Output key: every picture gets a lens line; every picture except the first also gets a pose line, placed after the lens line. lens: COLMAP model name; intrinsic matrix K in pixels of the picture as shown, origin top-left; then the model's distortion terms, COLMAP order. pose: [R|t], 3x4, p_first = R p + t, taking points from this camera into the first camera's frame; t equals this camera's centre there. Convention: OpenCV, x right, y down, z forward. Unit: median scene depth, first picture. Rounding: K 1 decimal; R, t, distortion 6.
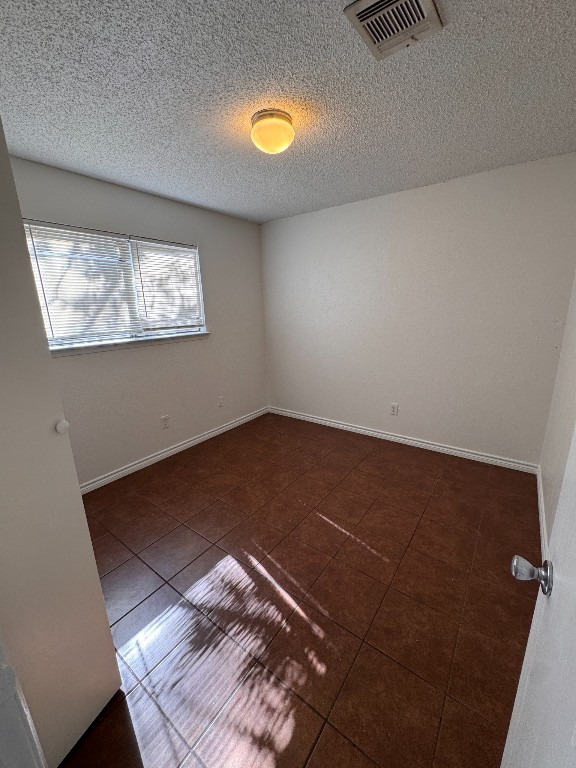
lens RADIAL K [[308.2, 0, 290.3], [0, 308.2, 381.9], [0, 0, 1]] dist [-0.004186, 0.000703]
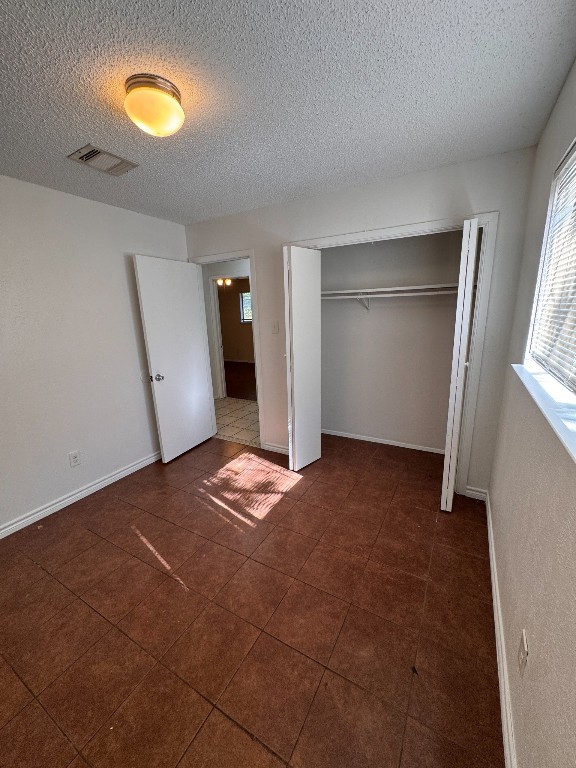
lens RADIAL K [[308.2, 0, 290.4], [0, 308.2, 385.5], [0, 0, 1]] dist [-0.004186, 0.000703]
pose [[-0.991305, 0.080472, -0.104113, -0.234195], [0.022615, 0.883624, 0.467652, -0.488300], [0.129629, 0.461231, -0.877760, 1.874370]]
